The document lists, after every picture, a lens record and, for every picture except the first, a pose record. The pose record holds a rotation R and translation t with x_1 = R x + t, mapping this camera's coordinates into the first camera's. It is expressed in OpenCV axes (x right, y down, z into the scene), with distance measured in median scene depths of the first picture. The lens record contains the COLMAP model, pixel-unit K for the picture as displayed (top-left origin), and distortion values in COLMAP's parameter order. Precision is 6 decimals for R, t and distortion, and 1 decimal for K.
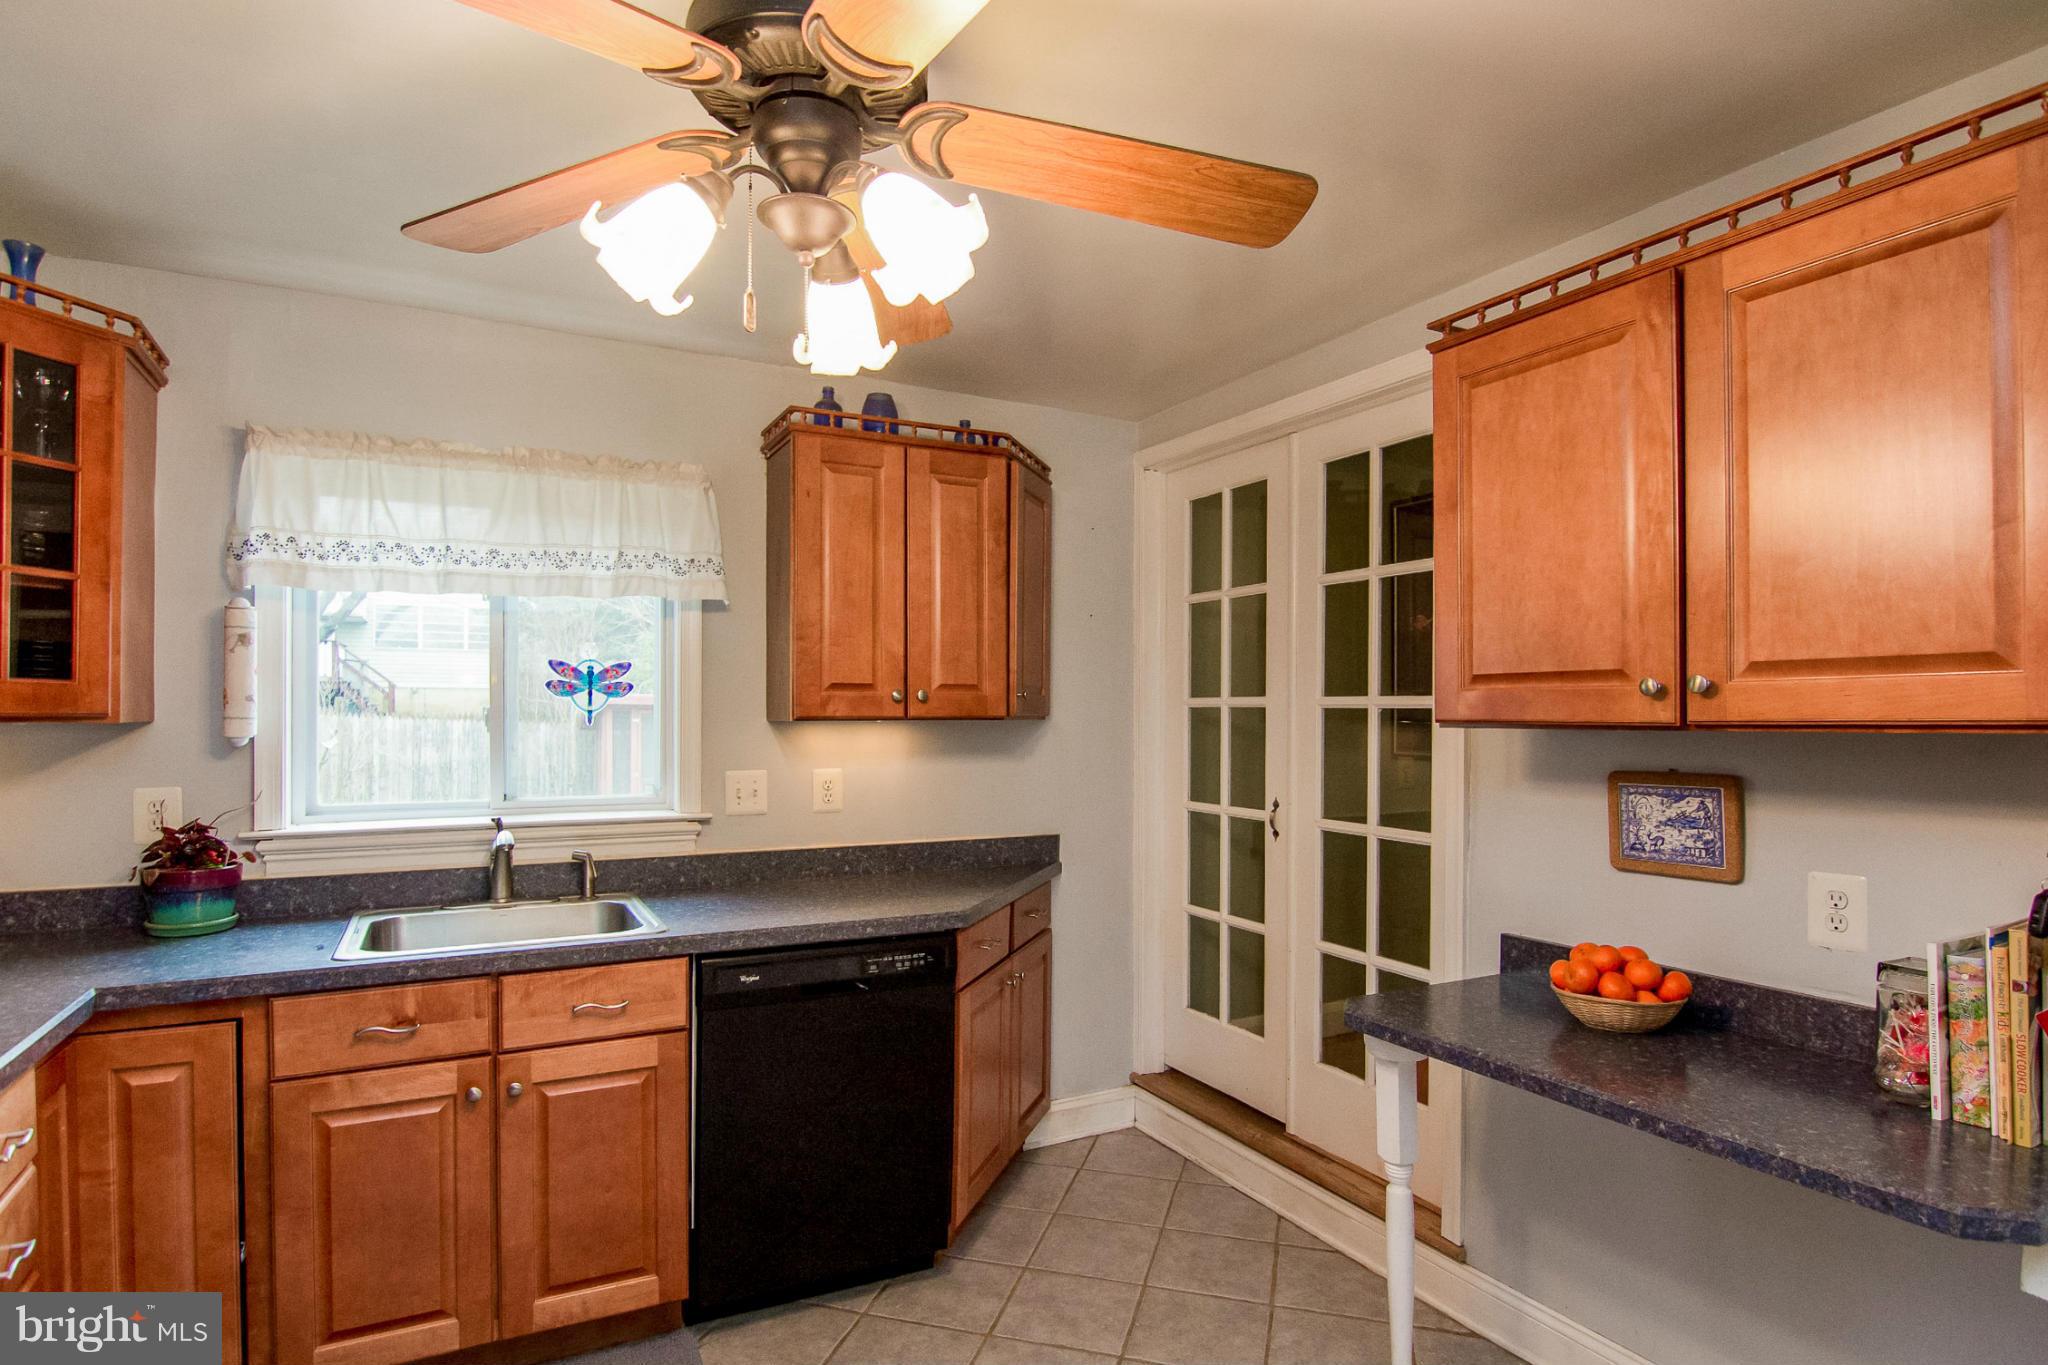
lens RADIAL K [[1059.2, 0, 1019.8], [0, 1059.2, 719.0], [0, 0, 1]] dist [0.000439, -0.015649]
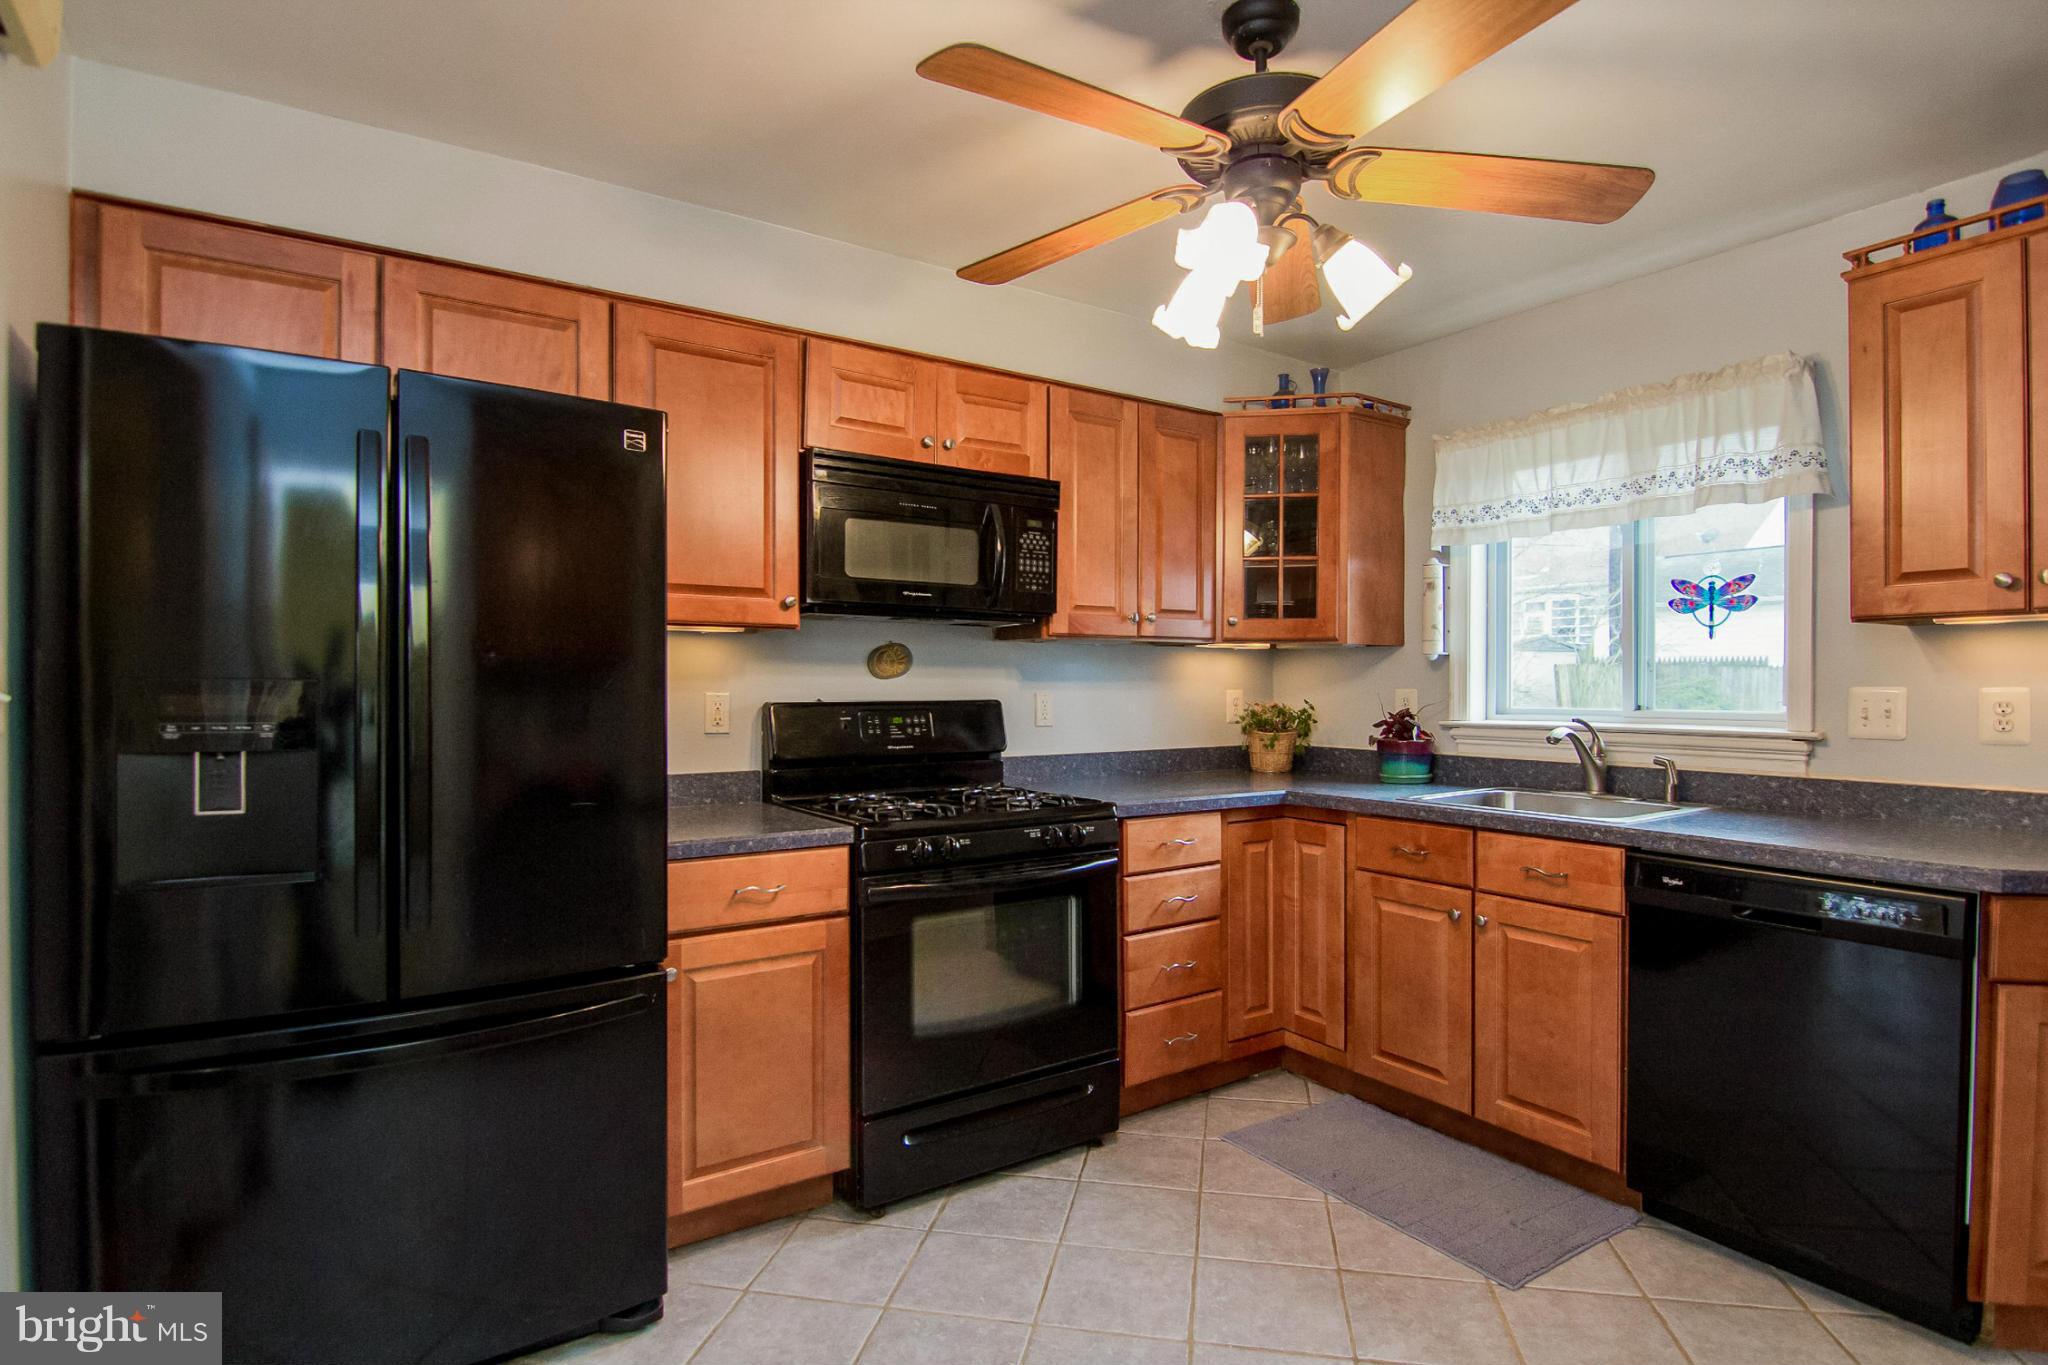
lens RADIAL K [[1038.8, 0, 1023.0], [0, 1038.8, 694.4], [0, 0, 1]] dist [-0.003009, -0.012391]
pose [[0.099538, 0.005554, -0.995018, 0.569560], [-0.006197, 0.999968, 0.004962, 0.062959], [0.995015, 0.005672, 0.099569, 0.270642]]
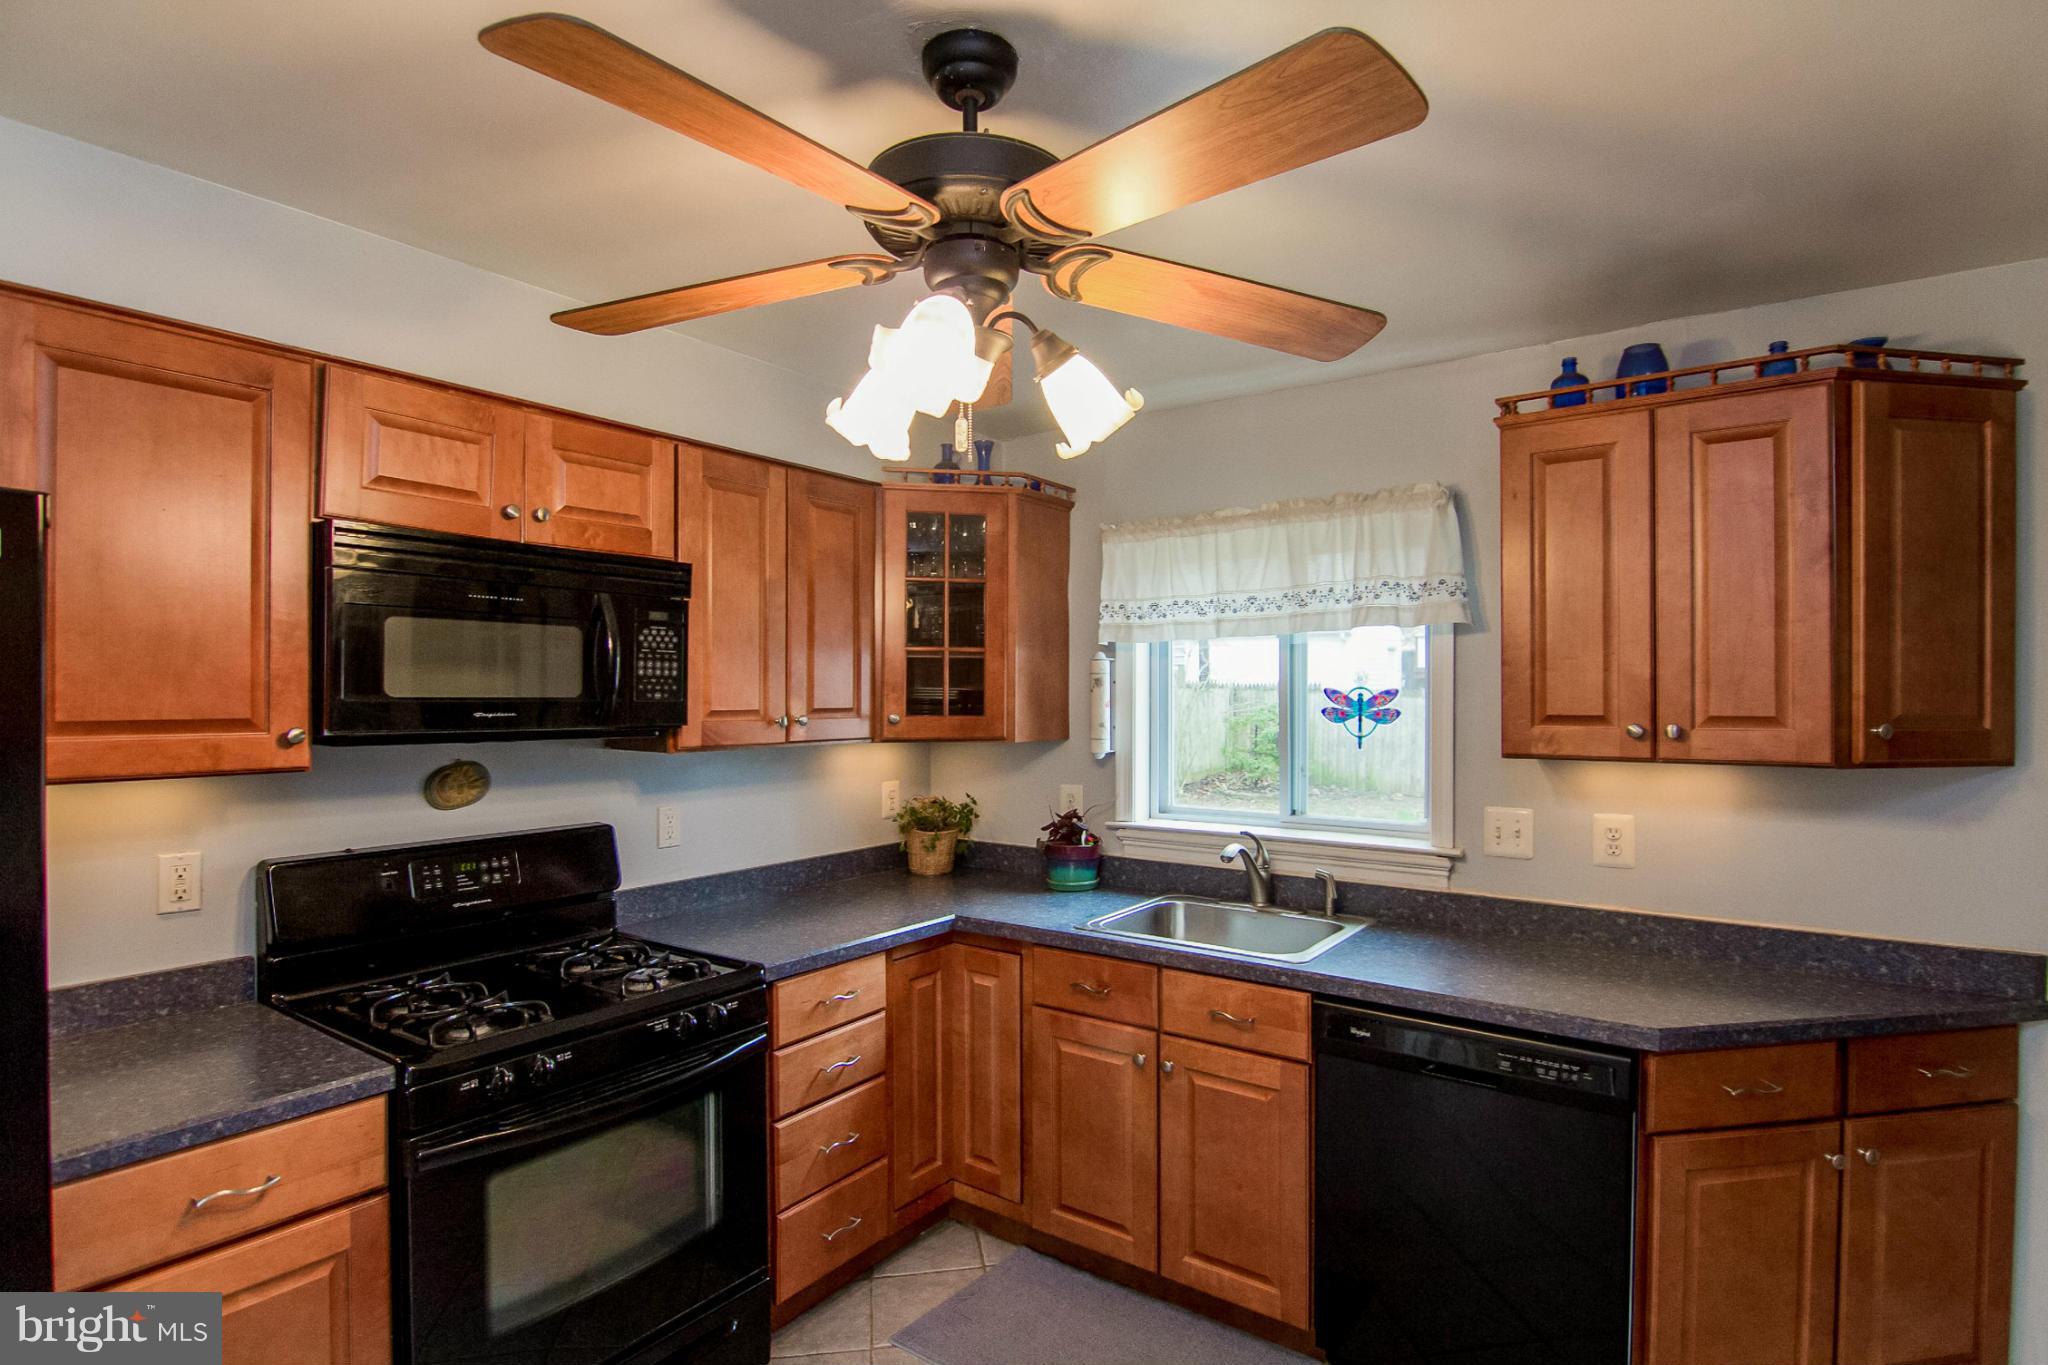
lens RADIAL K [[1038.8, 0, 1023.0], [0, 1038.8, 694.4], [0, 0, 1]] dist [-0.003009, -0.012391]
pose [[0.440665, -0.002731, -0.897667, 0.400074], [-0.003984, 0.999980, -0.004998, -0.047148], [0.897663, 0.005779, 0.440645, 0.281044]]
